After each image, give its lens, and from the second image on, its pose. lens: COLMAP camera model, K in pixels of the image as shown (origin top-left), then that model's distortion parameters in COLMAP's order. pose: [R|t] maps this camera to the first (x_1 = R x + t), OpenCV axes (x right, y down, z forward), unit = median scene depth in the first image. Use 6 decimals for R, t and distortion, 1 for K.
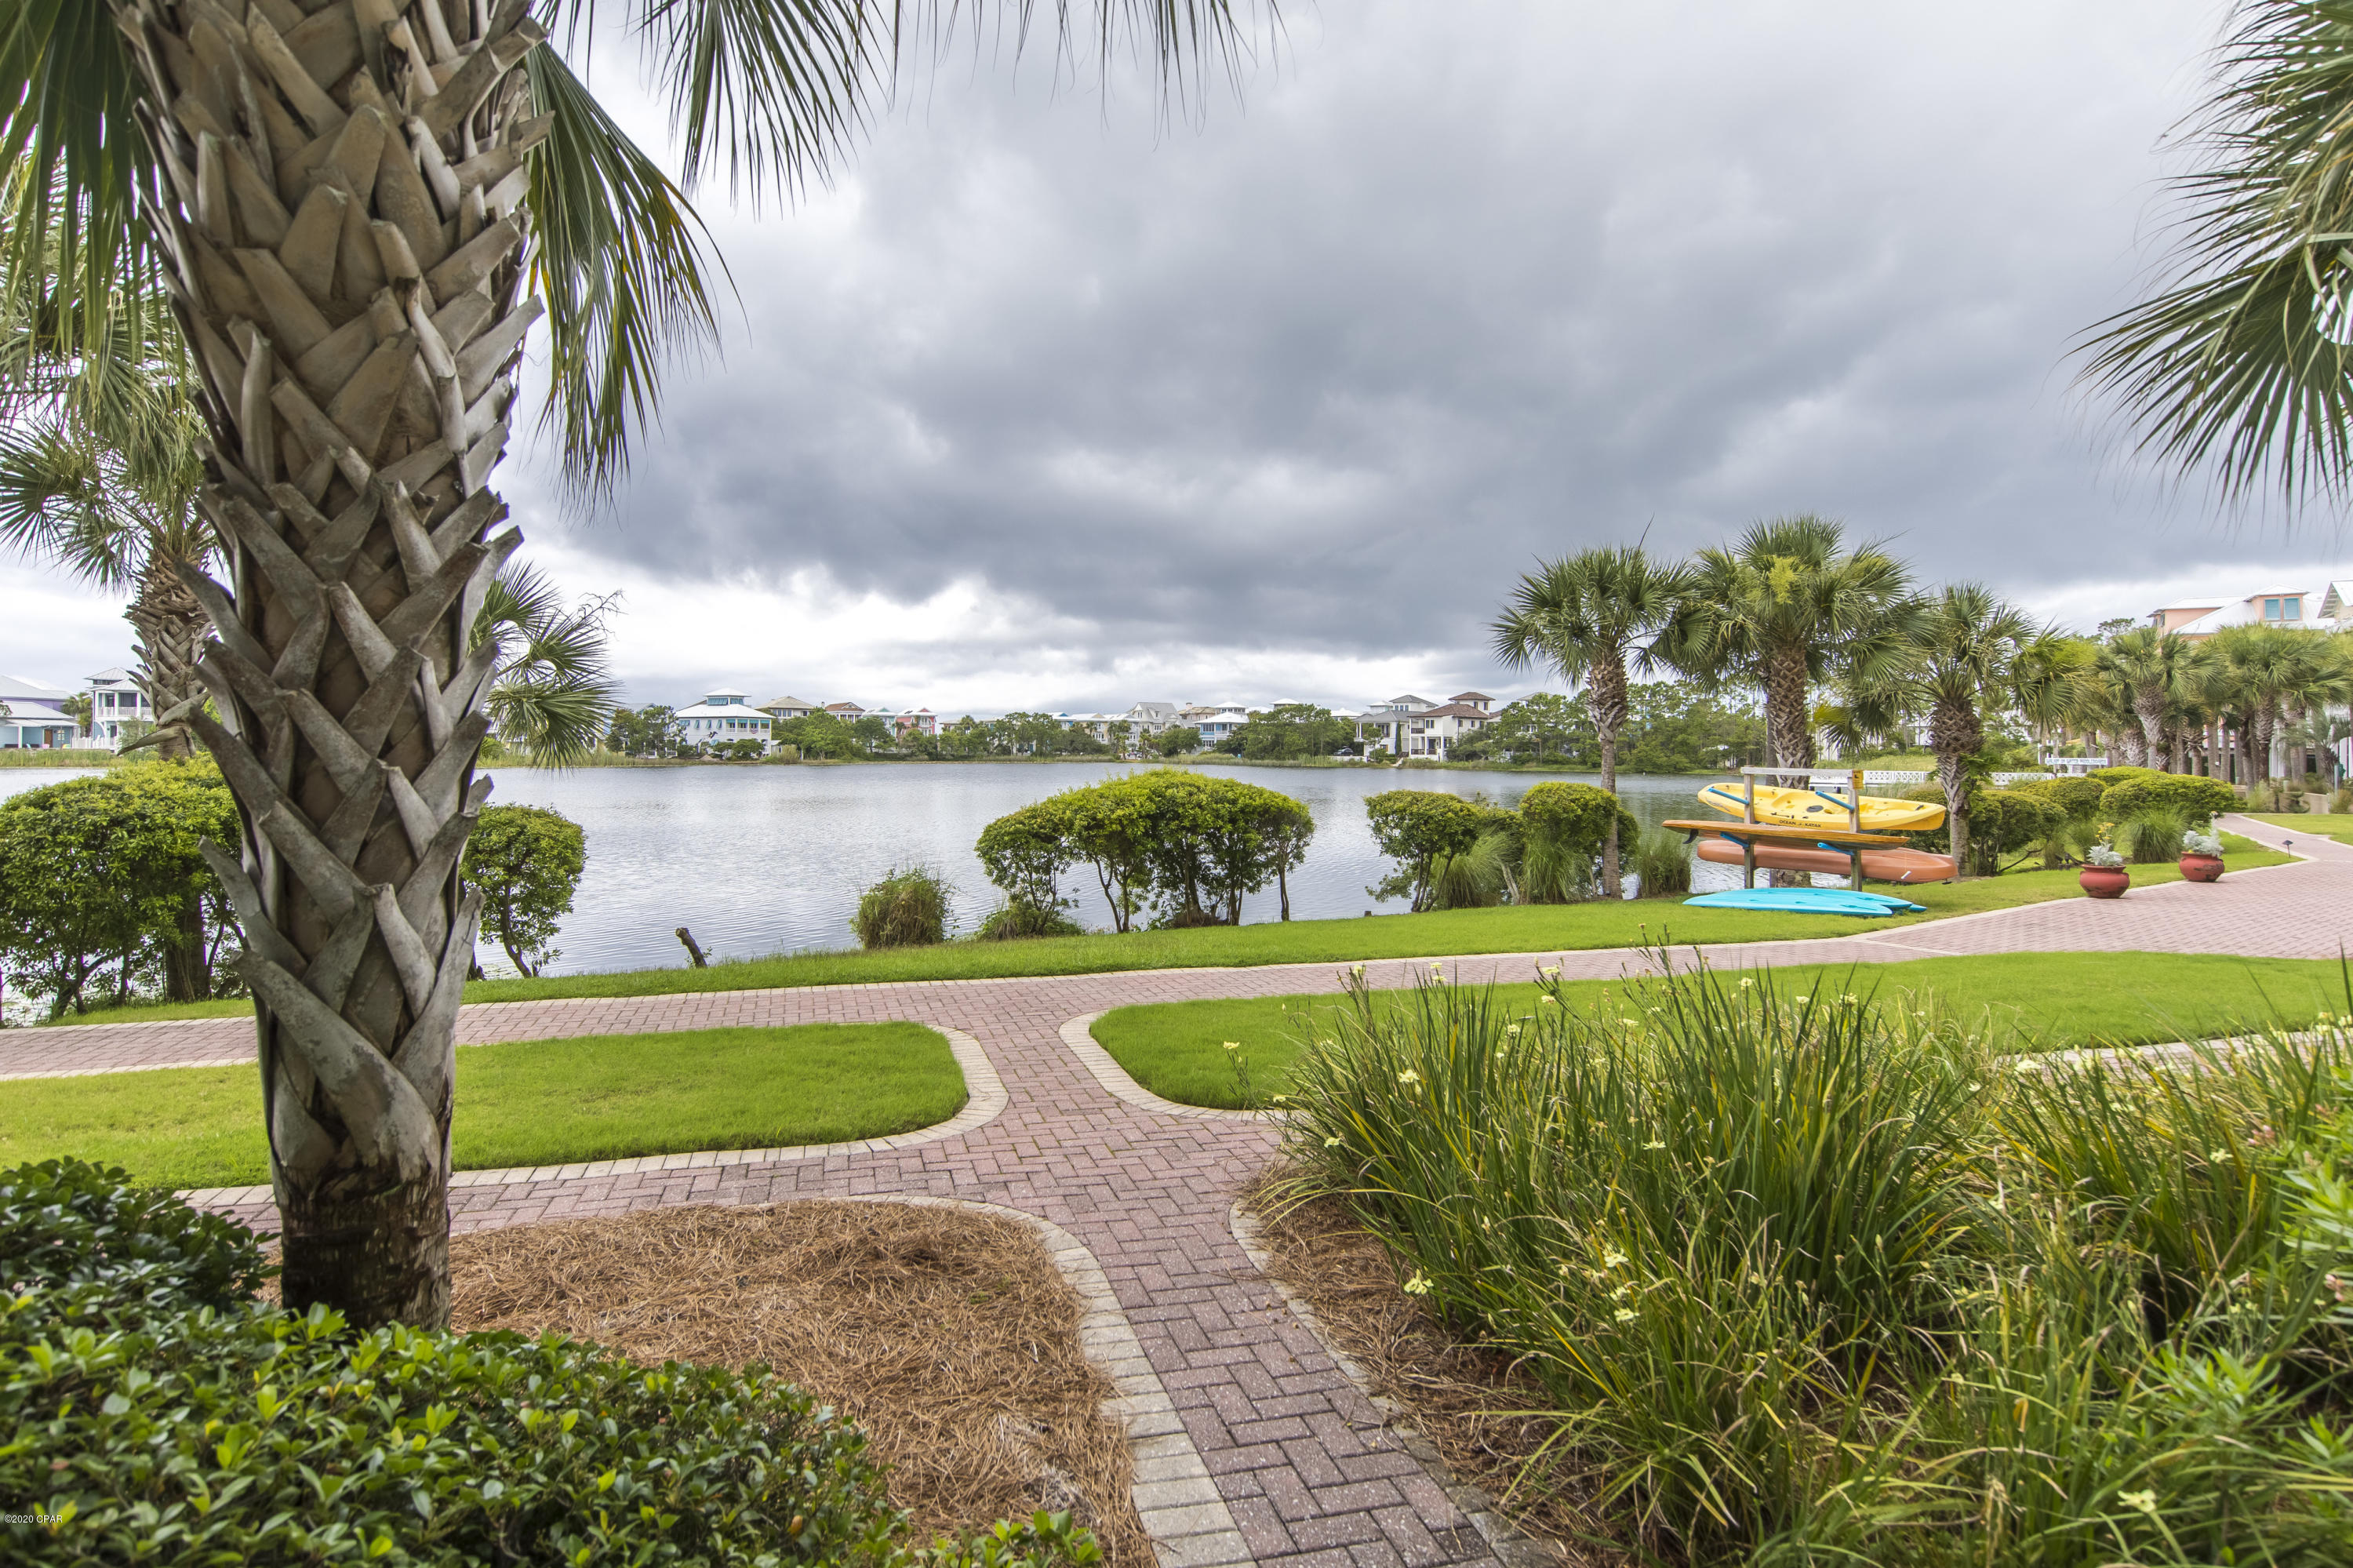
lens RADIAL K [[1209.5, 0, 1141.8], [0, 1209.5, 739.7], [0, 0, 1]] dist [0.006848, -0.000458]
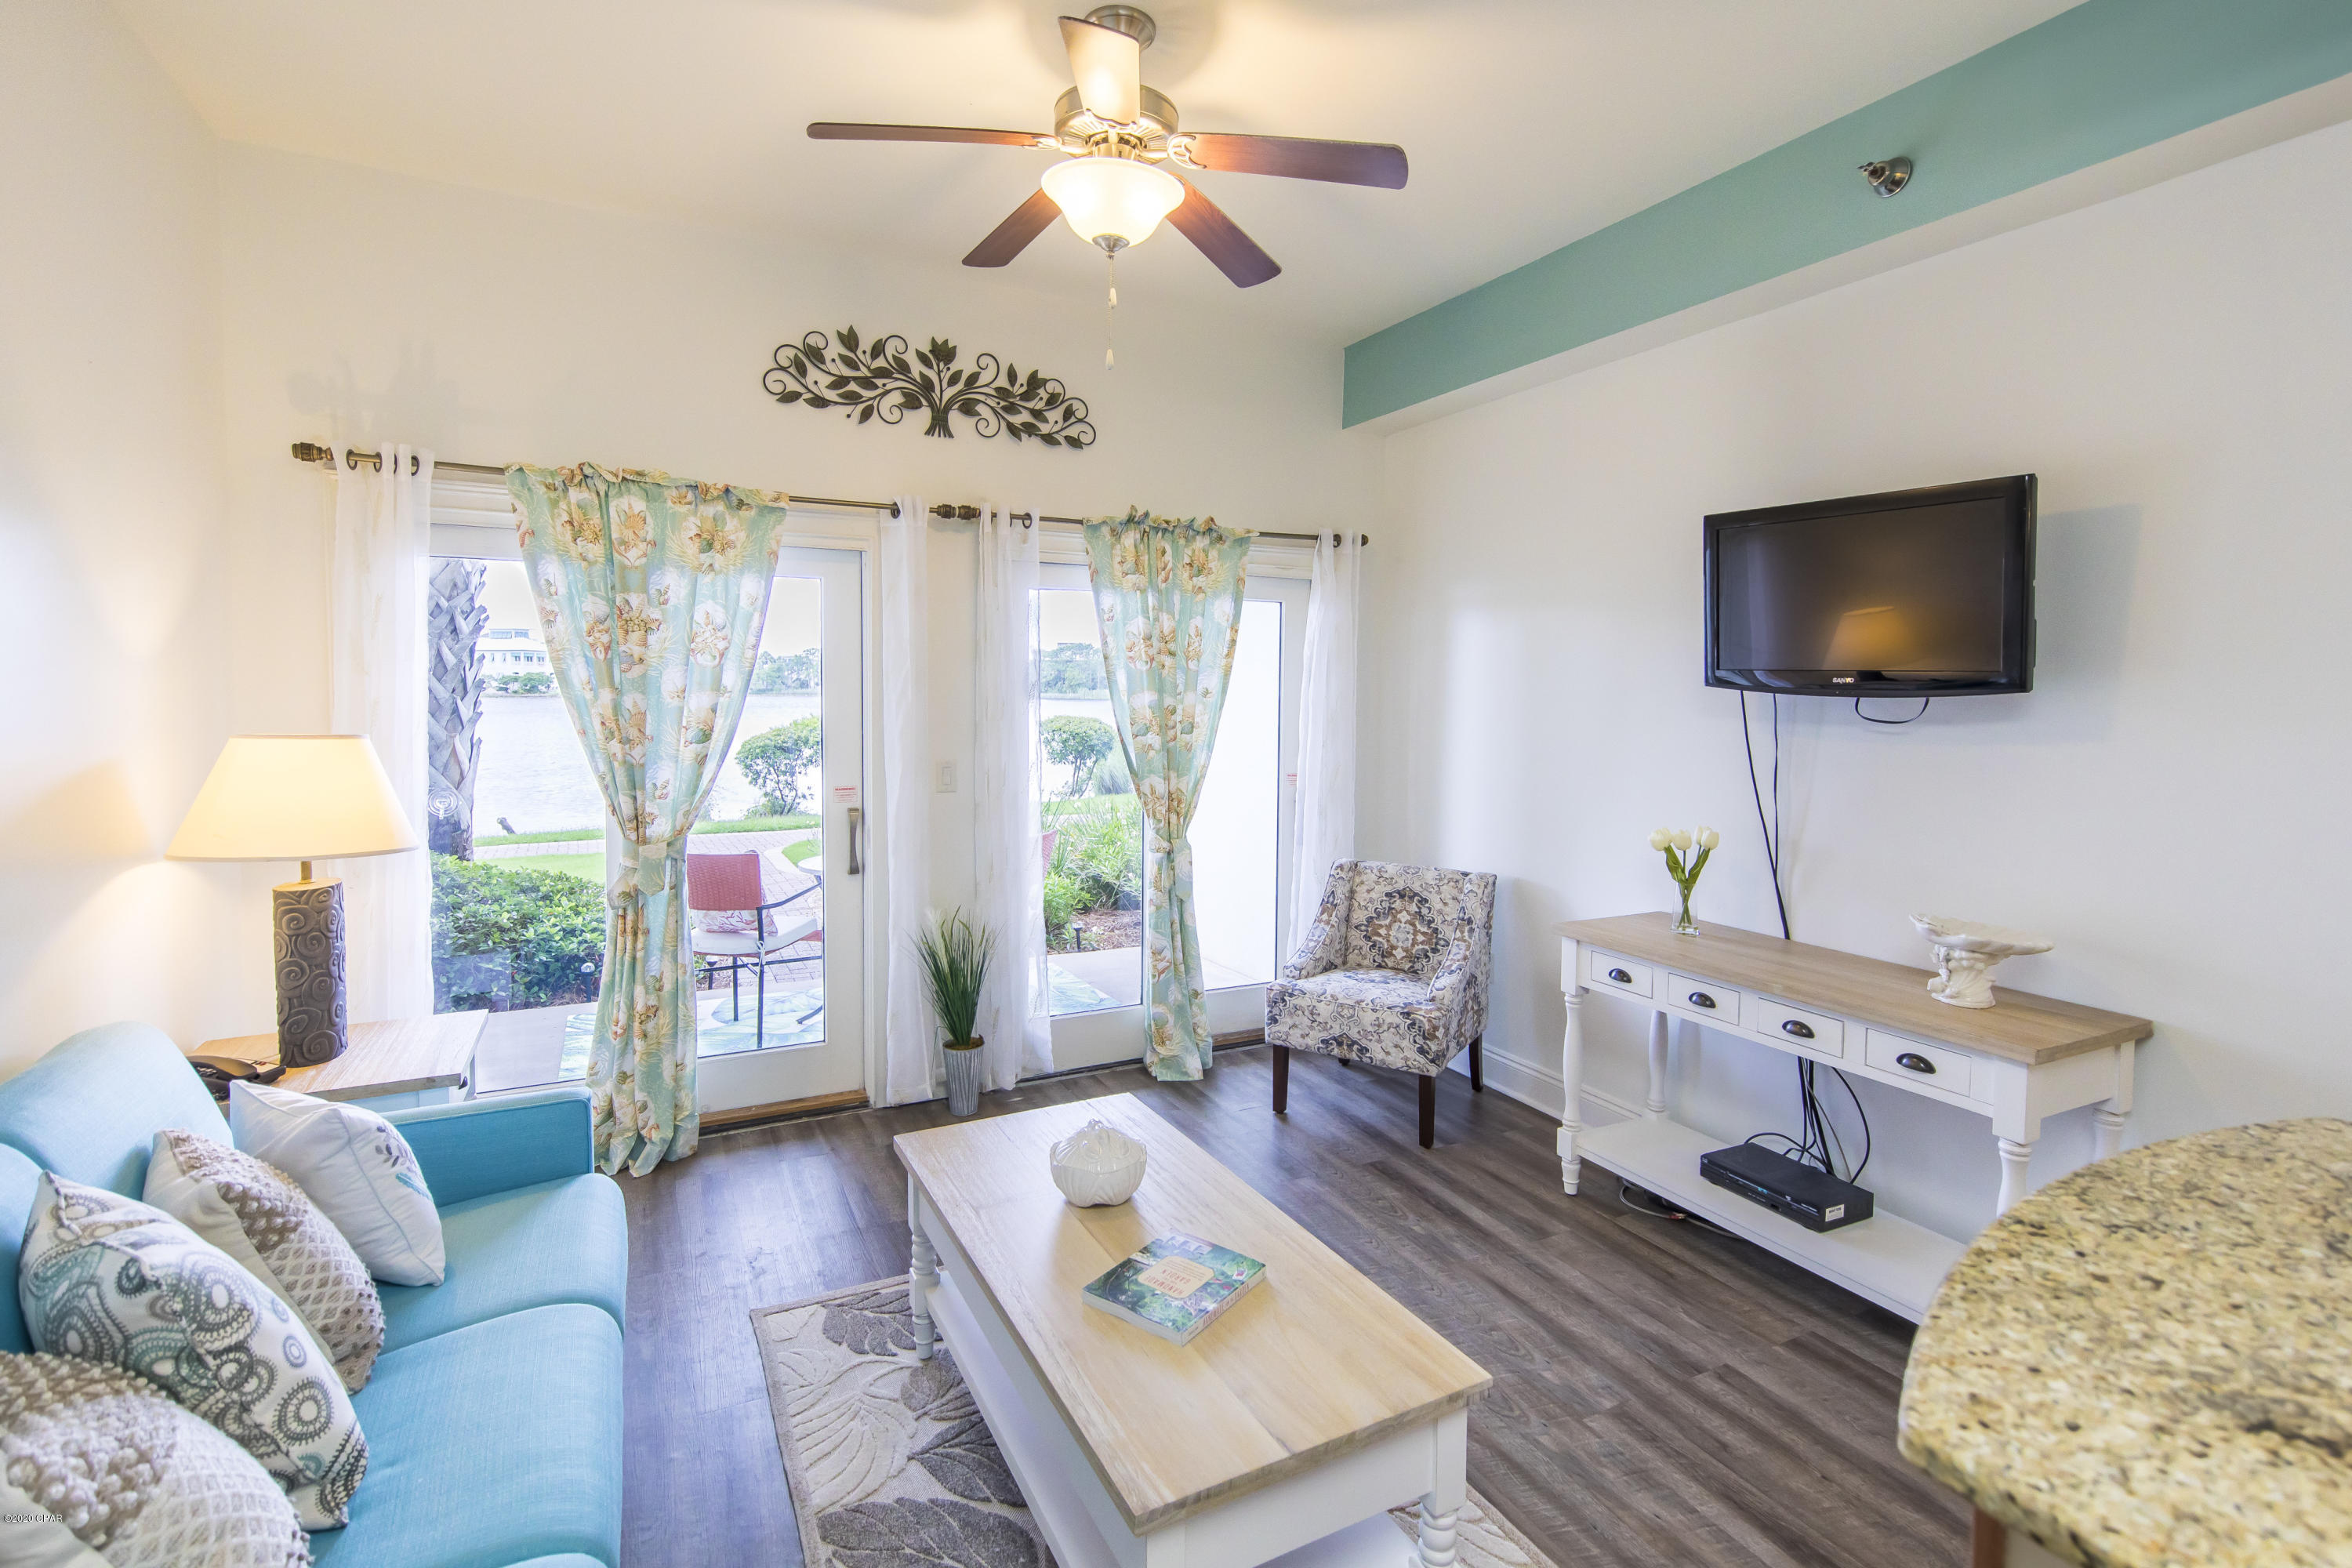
lens RADIAL K [[1134.4, 0, 1168.4], [0, 1134.4, 736.0], [0, 0, 1]] dist [0.000592, 0.000155]
pose [[0.981672, -0.005388, 0.190501, 0.089296], [-0.004969, 0.998537, 0.053847, -0.006060], [-0.190512, -0.053807, 0.980209, -0.314387]]
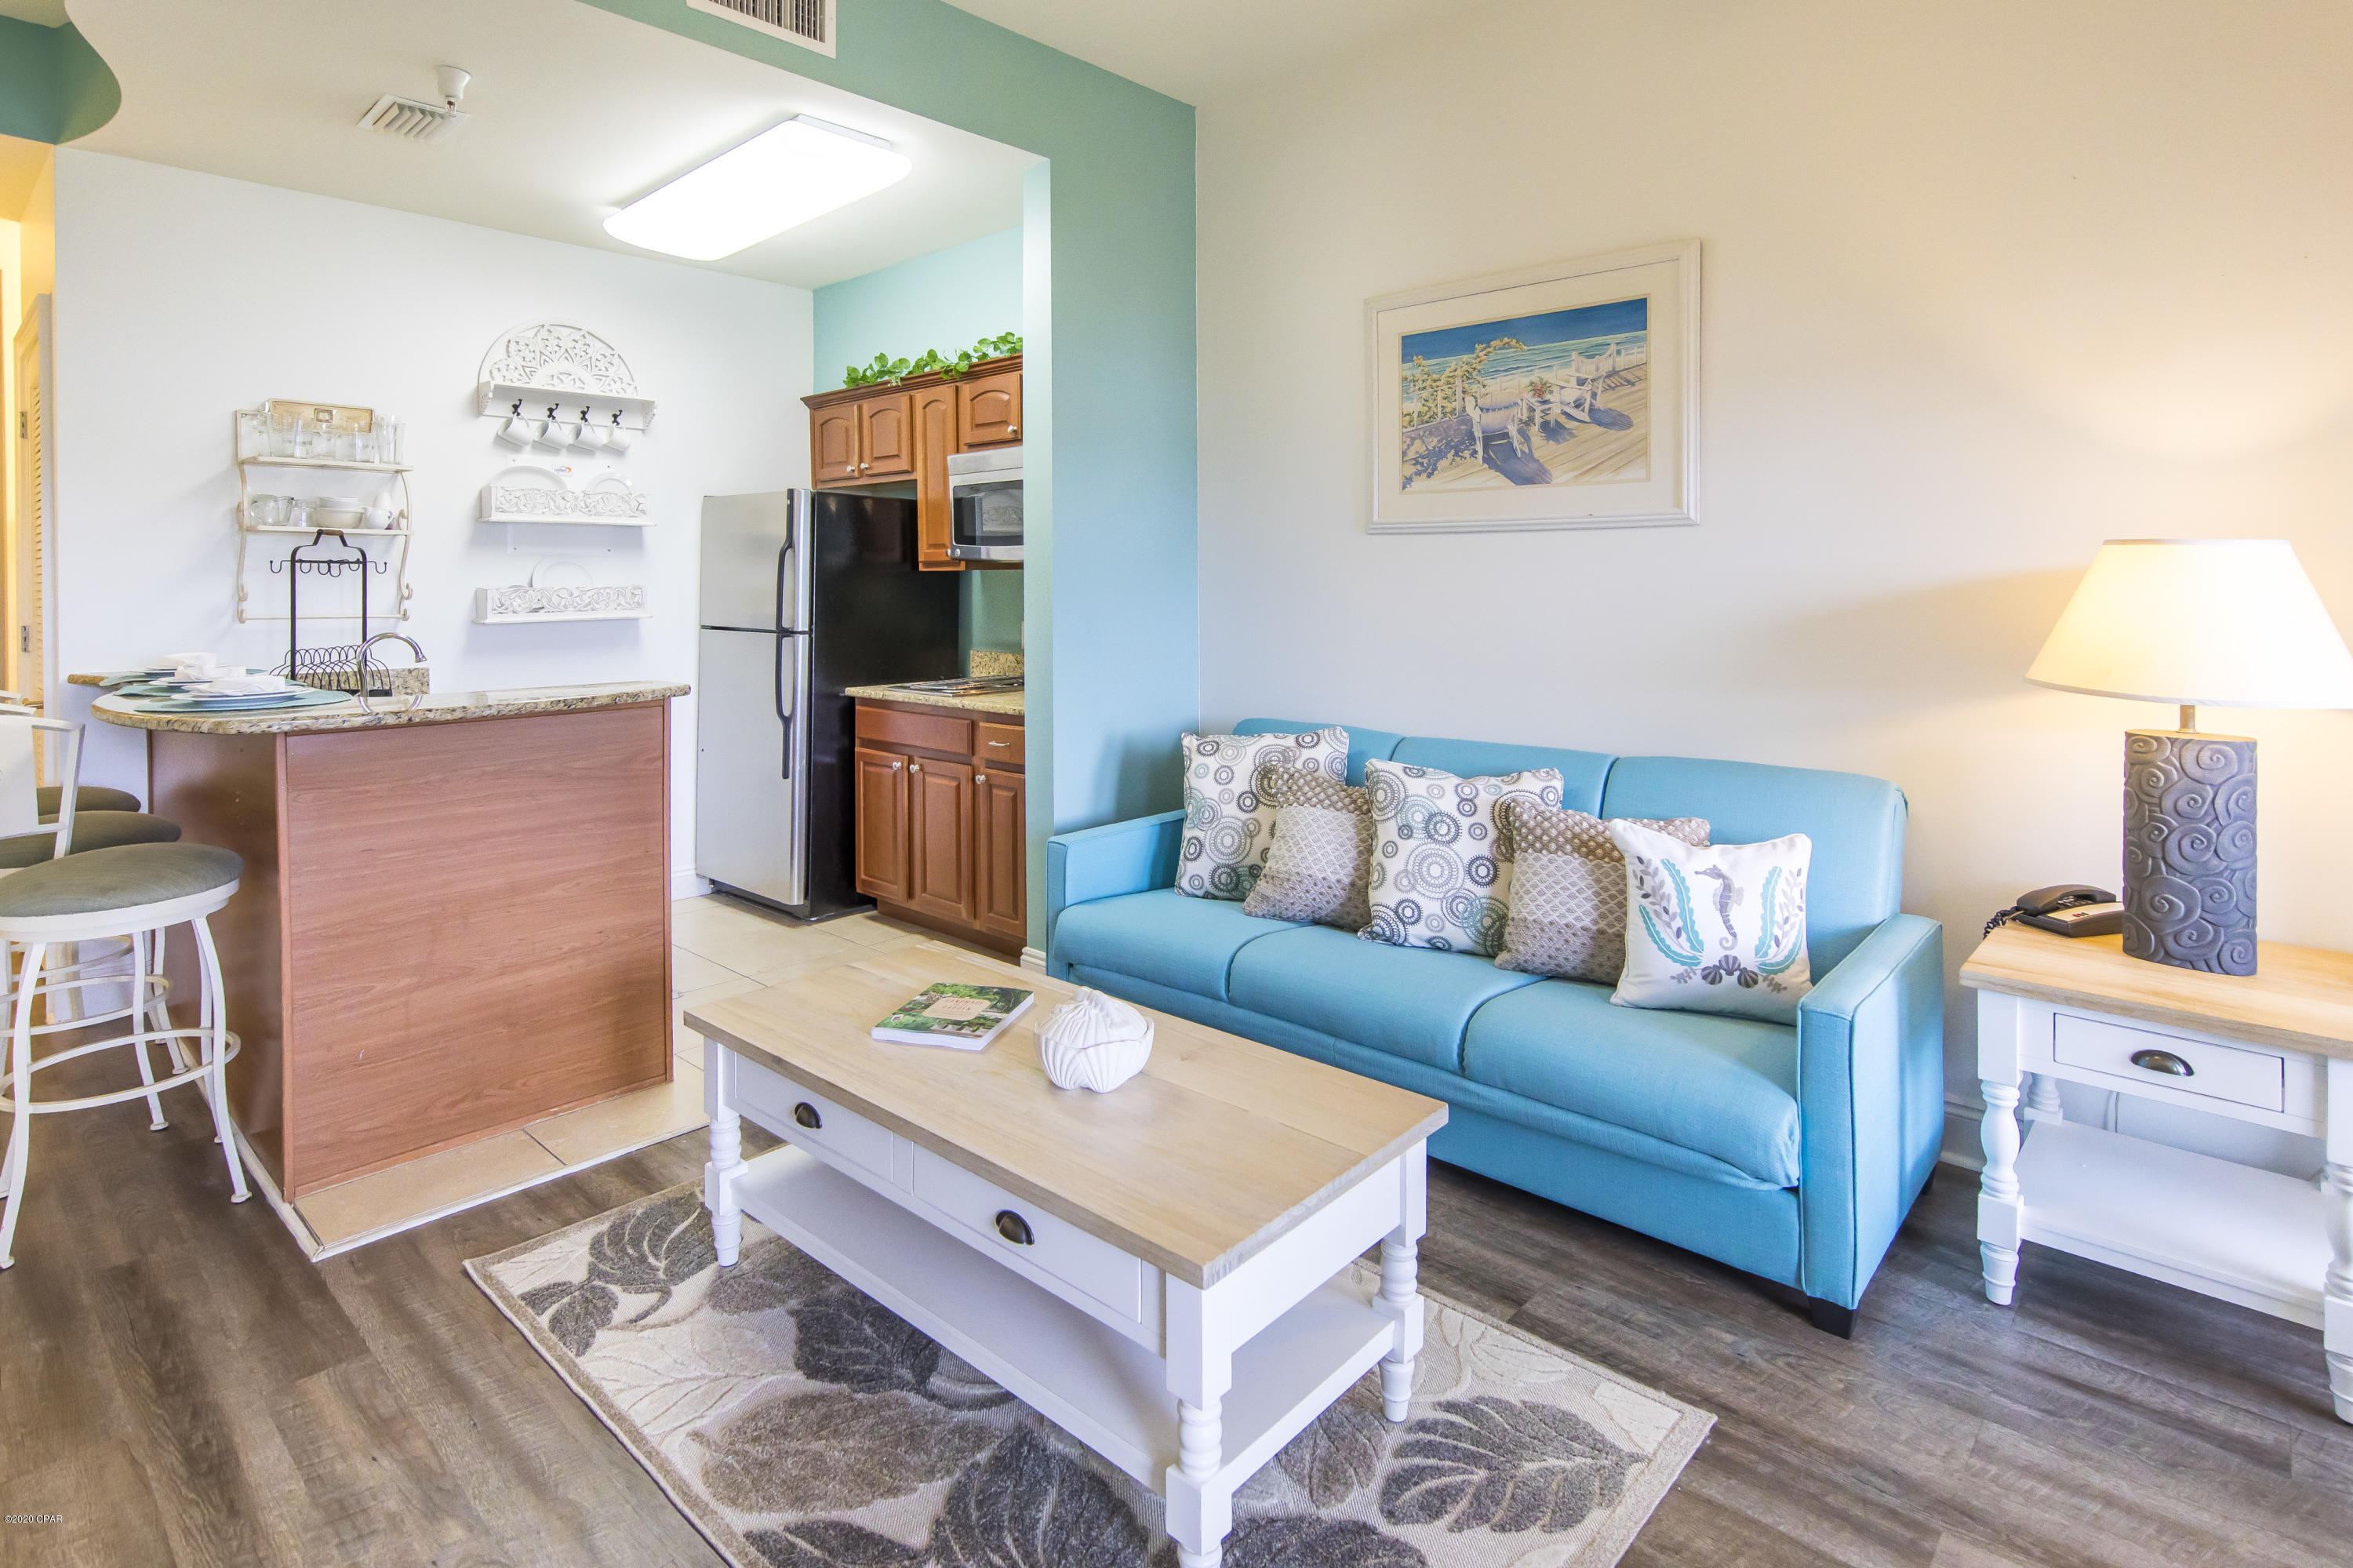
lens RADIAL K [[1195.3, 0, 1183.2], [0, 1195.3, 581.4], [0, 0, 1]] dist [0.000993, -0.000202]
pose [[-0.843238, -0.002229, -0.537535, 0.166633], [0.002674, 0.999962, -0.008341, 0.009005], [0.537533, -0.008471, -0.843200, -0.068102]]
